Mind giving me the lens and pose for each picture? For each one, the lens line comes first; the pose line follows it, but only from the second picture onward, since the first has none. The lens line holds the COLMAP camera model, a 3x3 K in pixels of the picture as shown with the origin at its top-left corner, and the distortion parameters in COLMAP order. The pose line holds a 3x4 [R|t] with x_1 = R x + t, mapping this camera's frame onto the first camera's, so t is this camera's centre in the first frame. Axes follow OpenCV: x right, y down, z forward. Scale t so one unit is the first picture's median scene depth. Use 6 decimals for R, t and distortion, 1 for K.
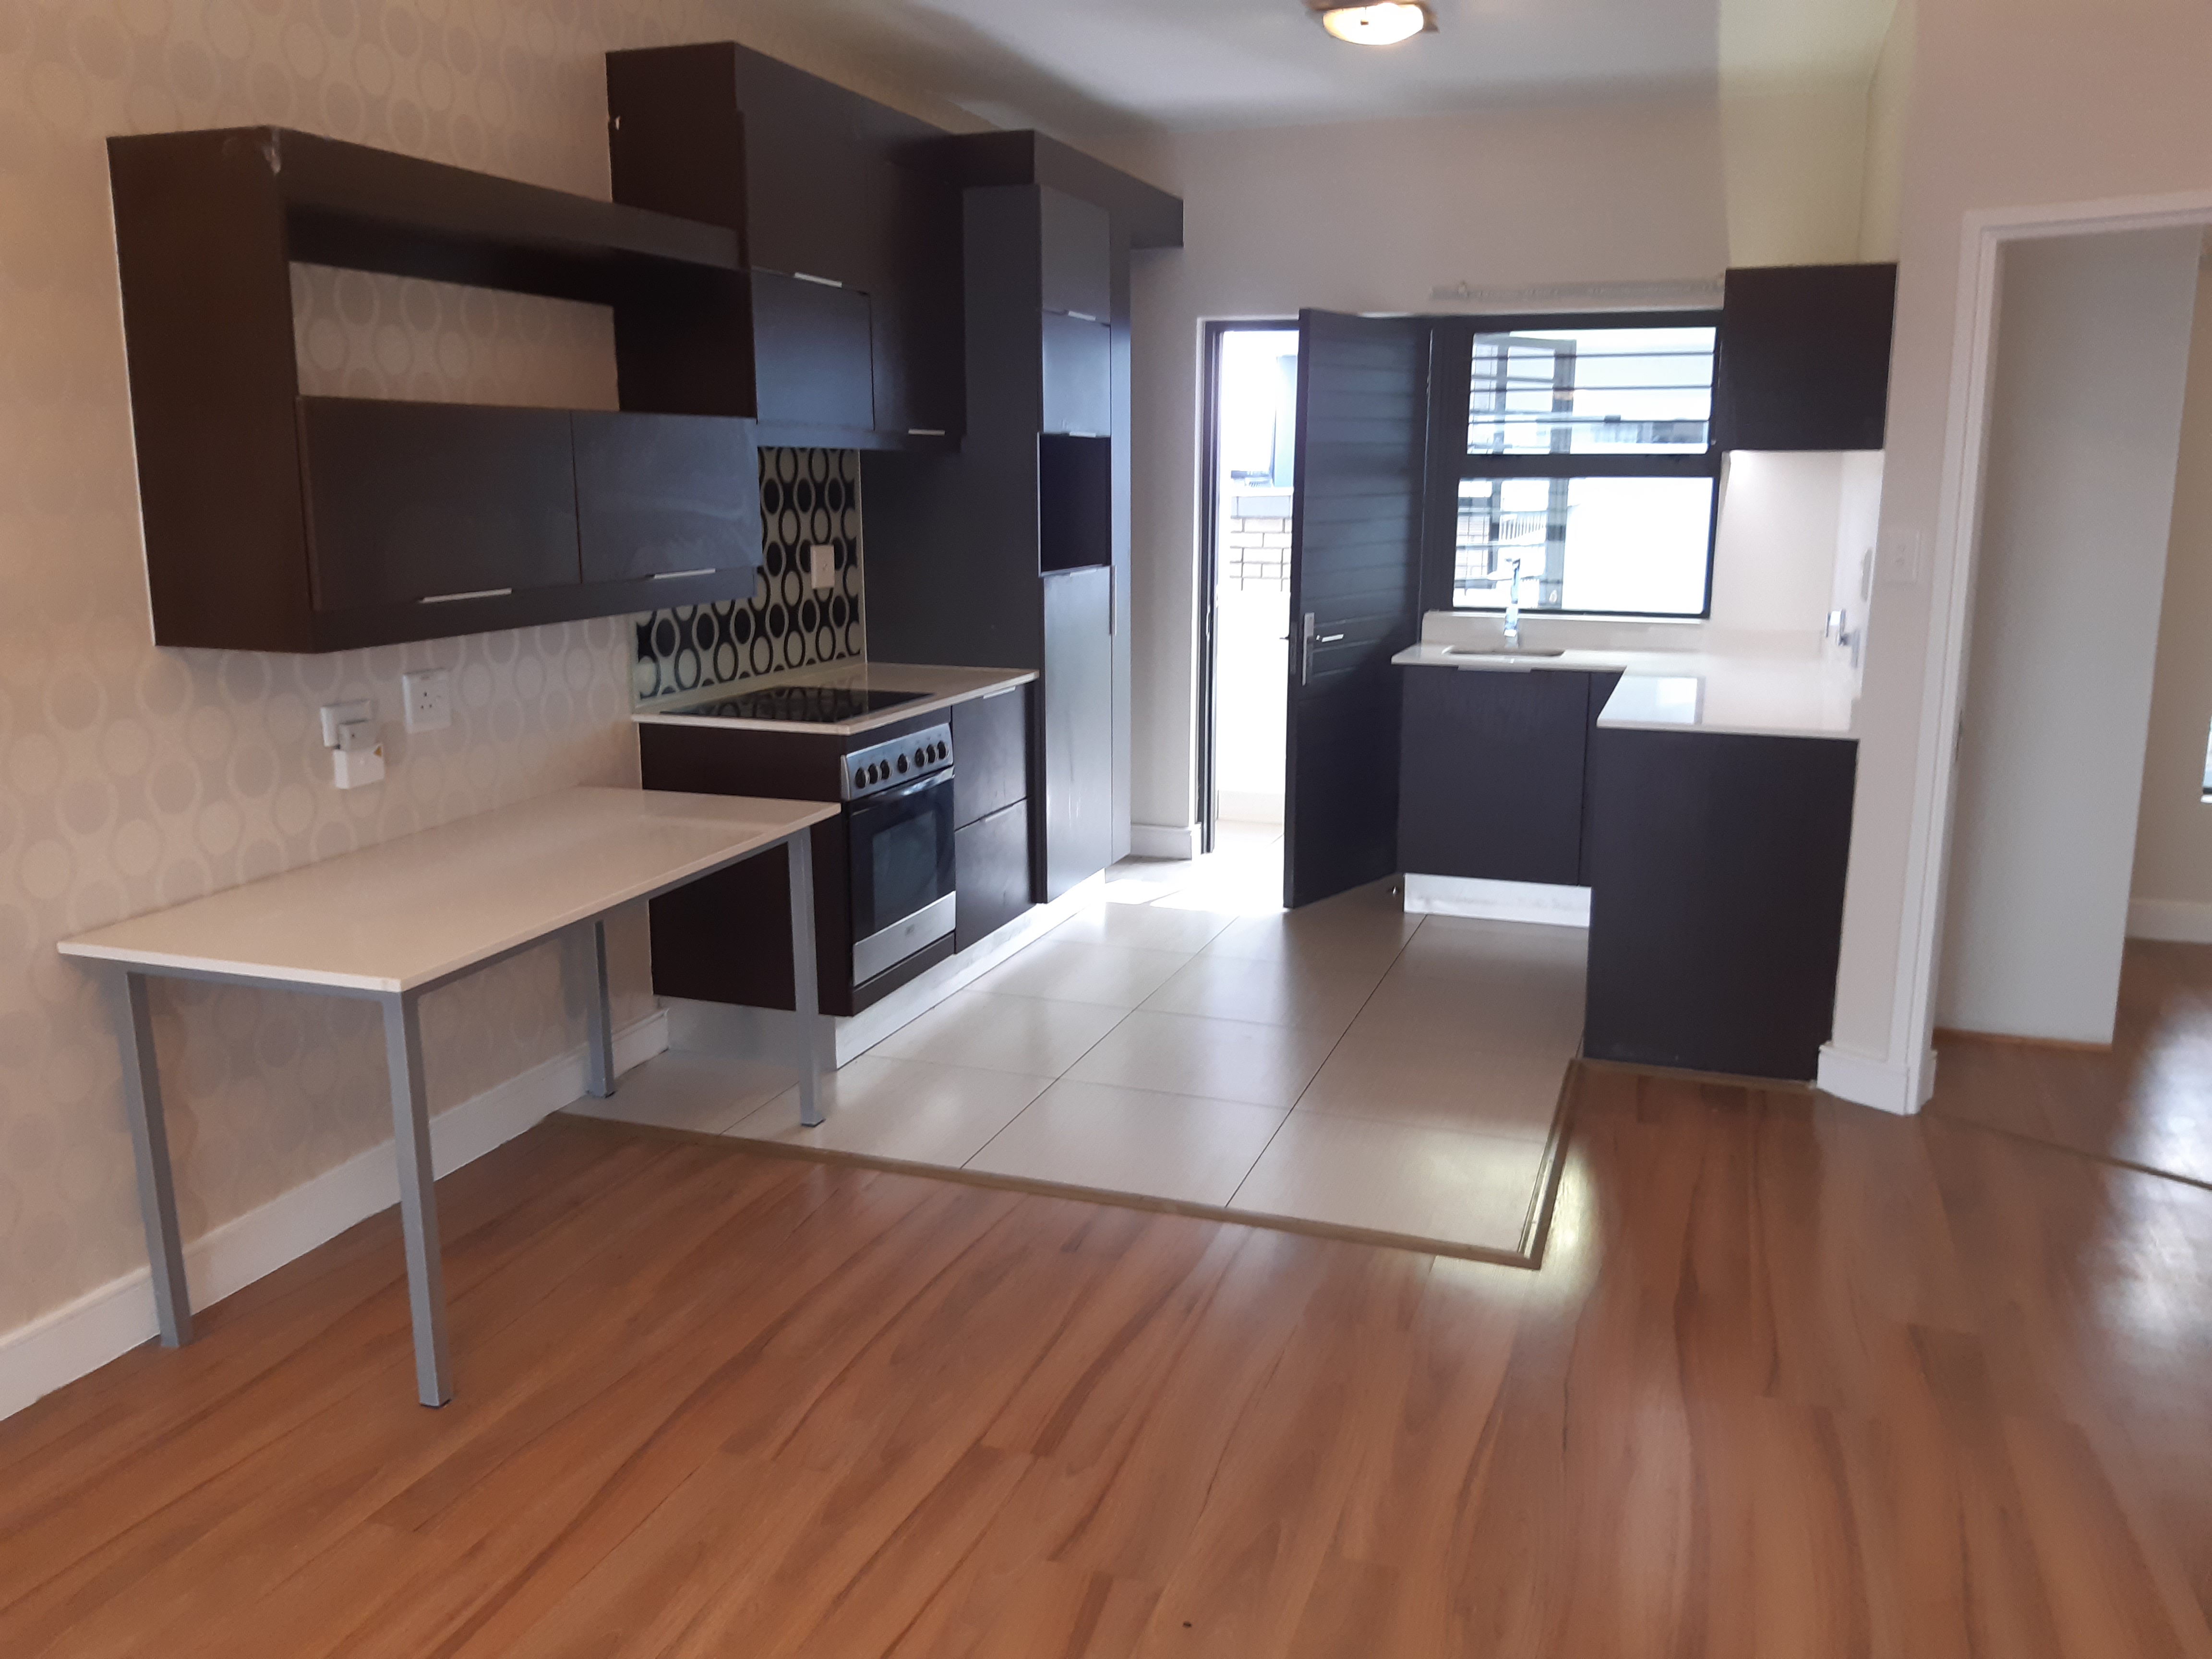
lens RADIAL K [[1753.8, 0, 1106.0], [0, 1753.8, 829.5], [0, 0, 1]] dist [0.125422, -0.195982]
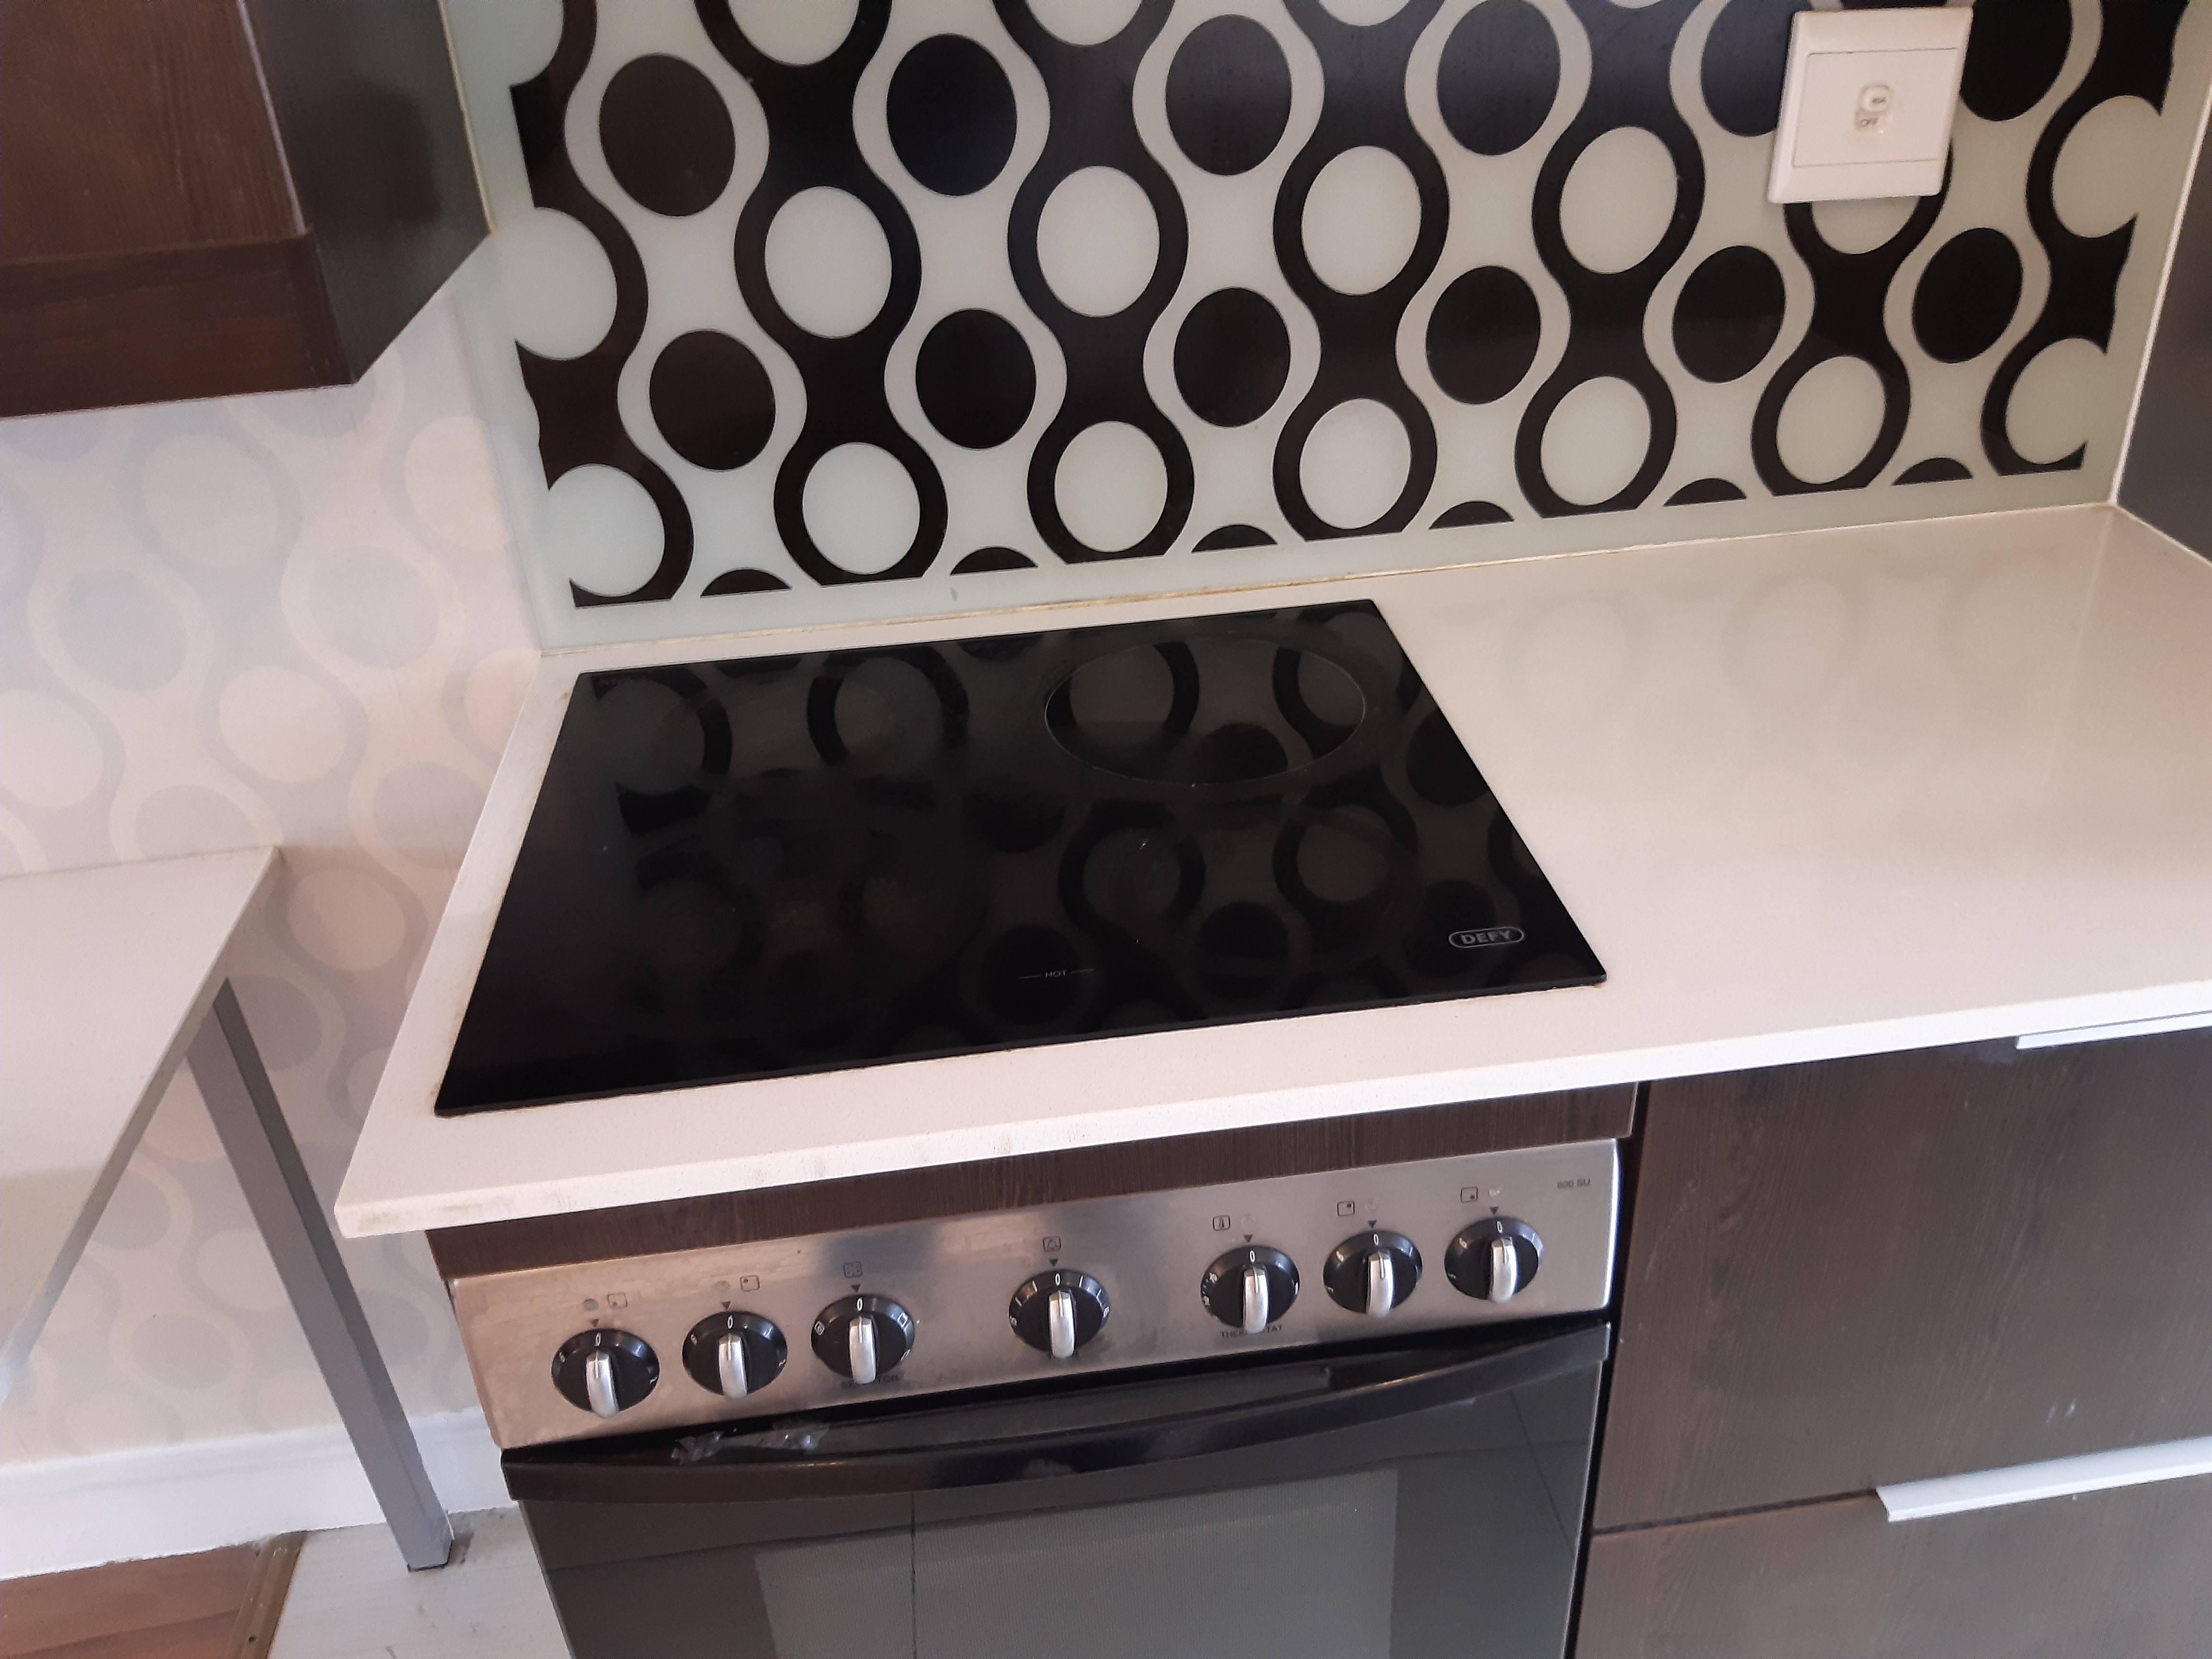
lens RADIAL K [[1623.1, 0, 1021.8], [0, 1623.1, 889.1], [0, 0, 1]] dist [0.044524, -0.066004]
pose [[0.410341, 0.373830, -0.831788, 0.020062], [-0.114075, 0.925994, 0.359893, -0.116599], [0.904769, -0.052792, 0.422618, 0.793522]]
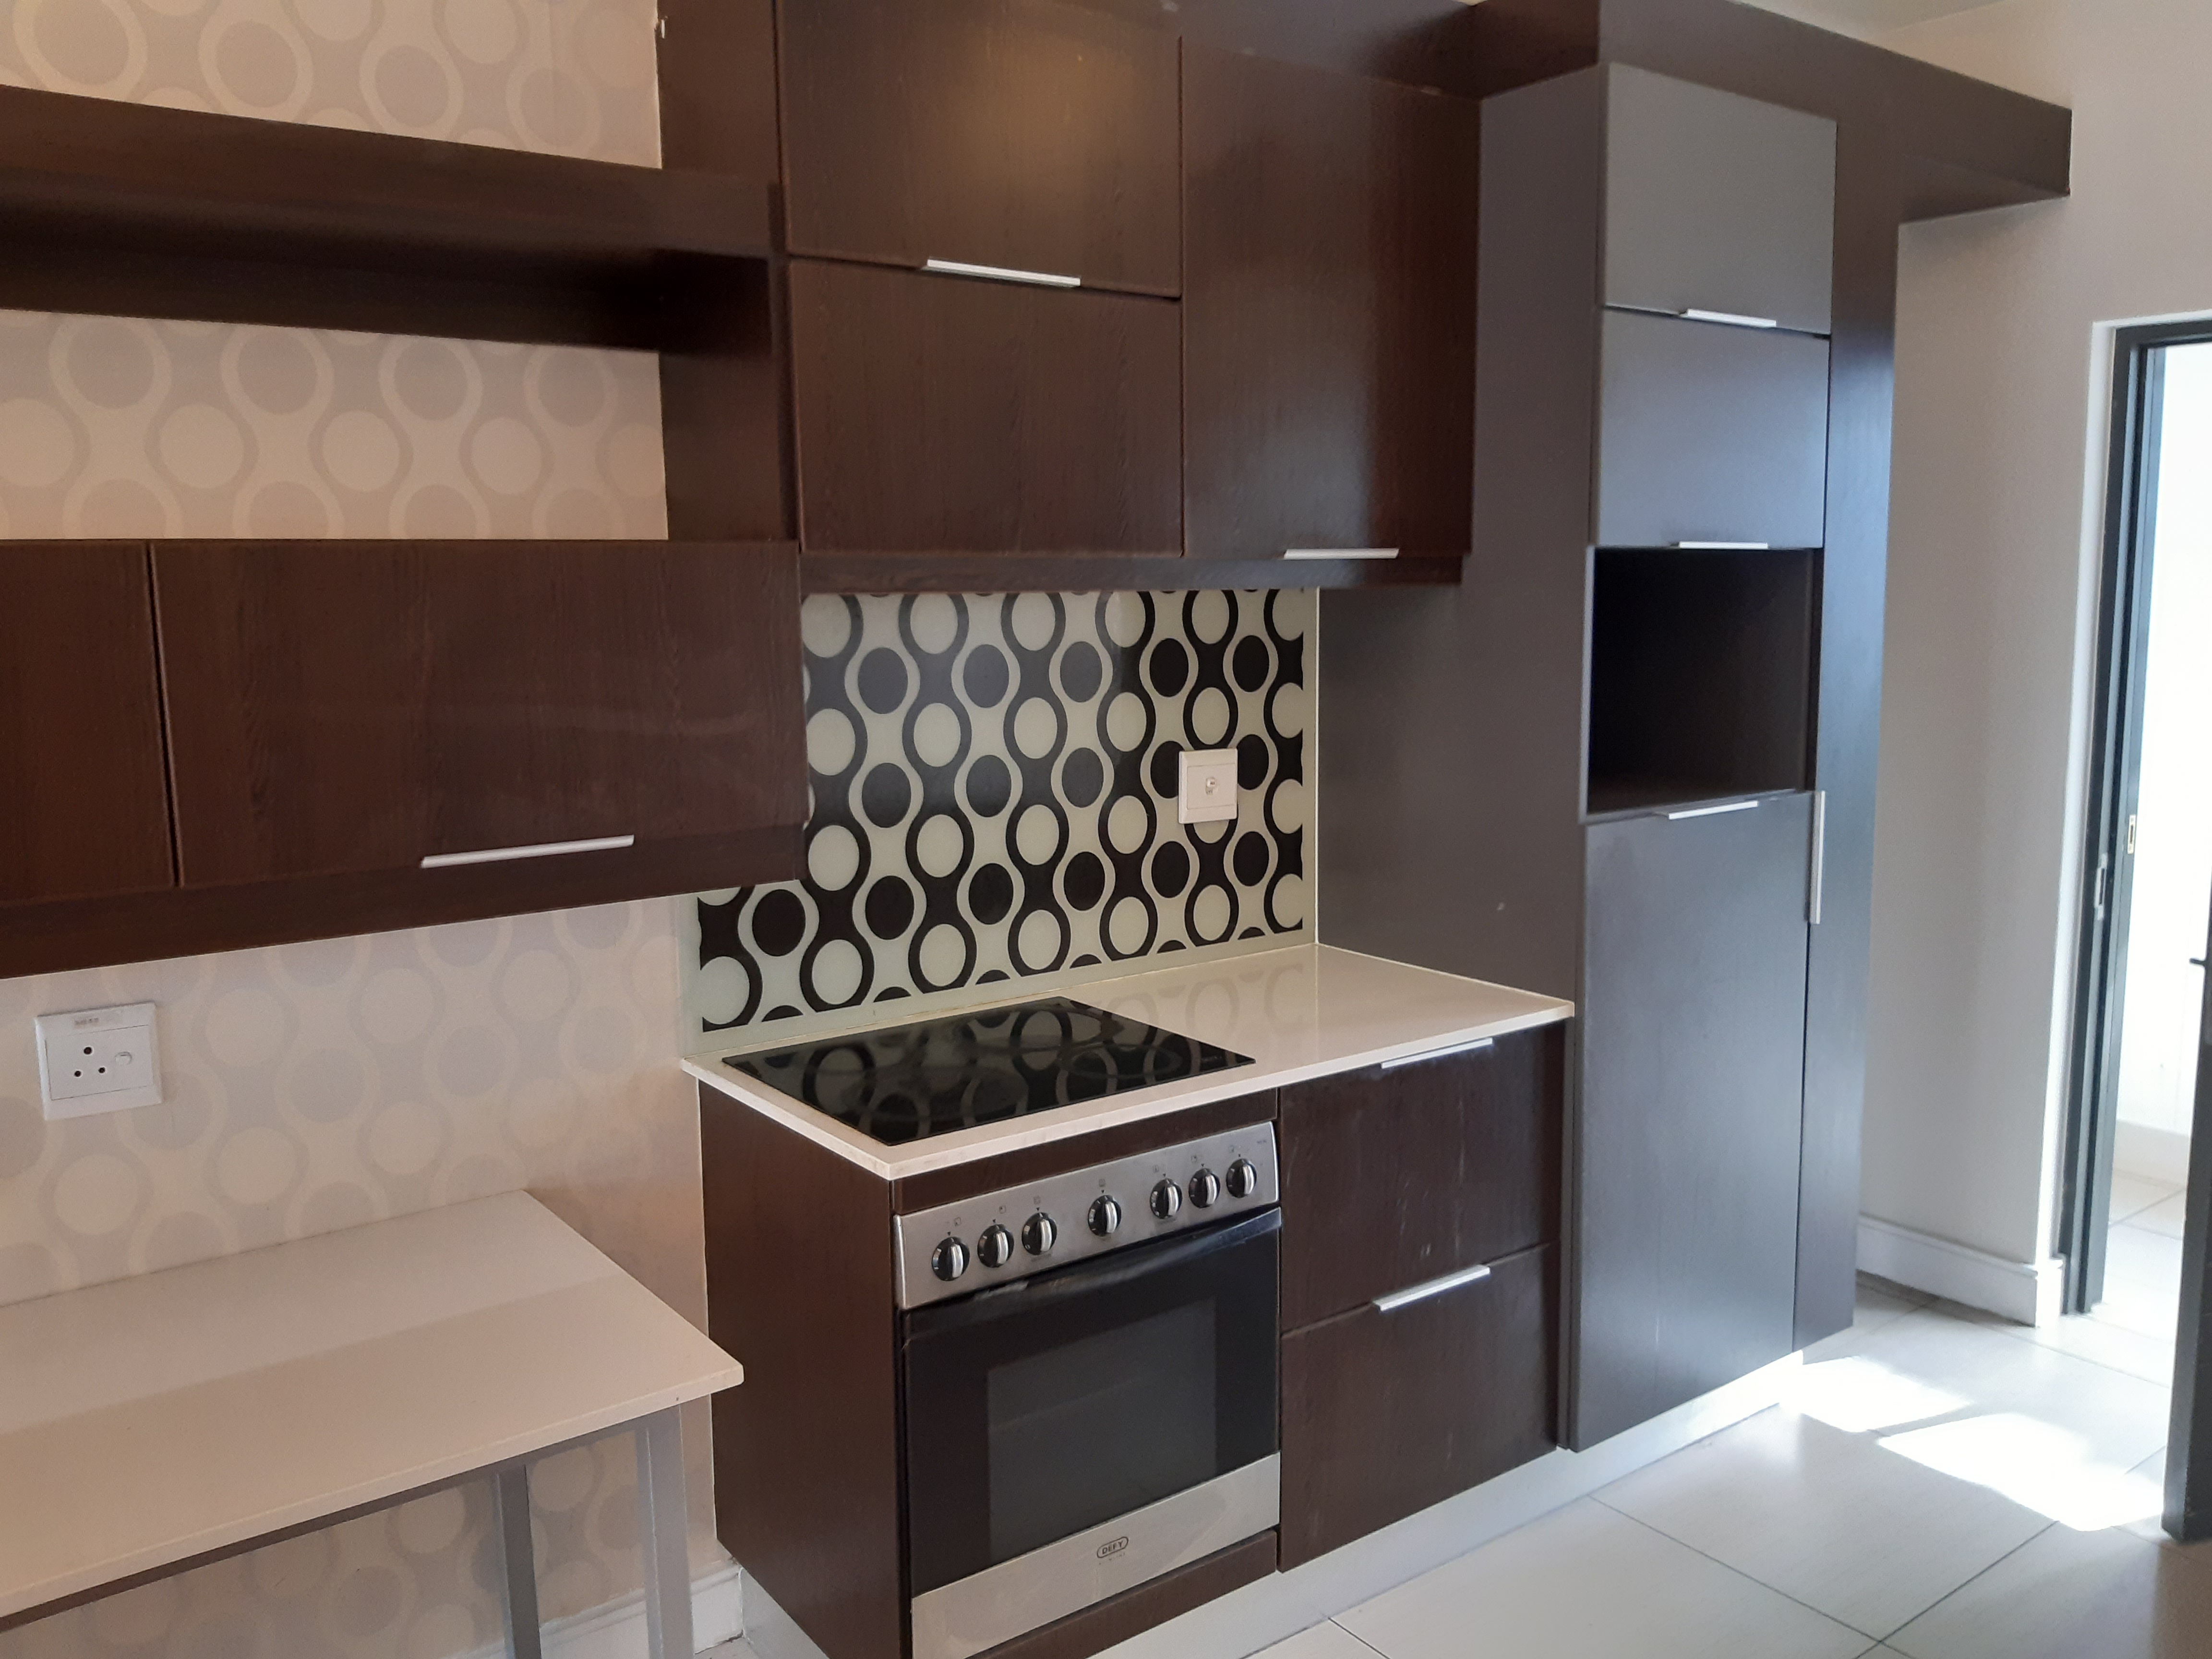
lens RADIAL K [[1753.8, 0, 1106.0], [0, 1753.8, 829.5], [0, 0, 1]] dist [0.125422, -0.195982]
pose [[0.835839, 0.060257, -0.545657, 0.129382], [-0.096781, 0.994564, -0.038419, -0.108962], [0.540376, 0.084921, 0.837127, 0.496445]]
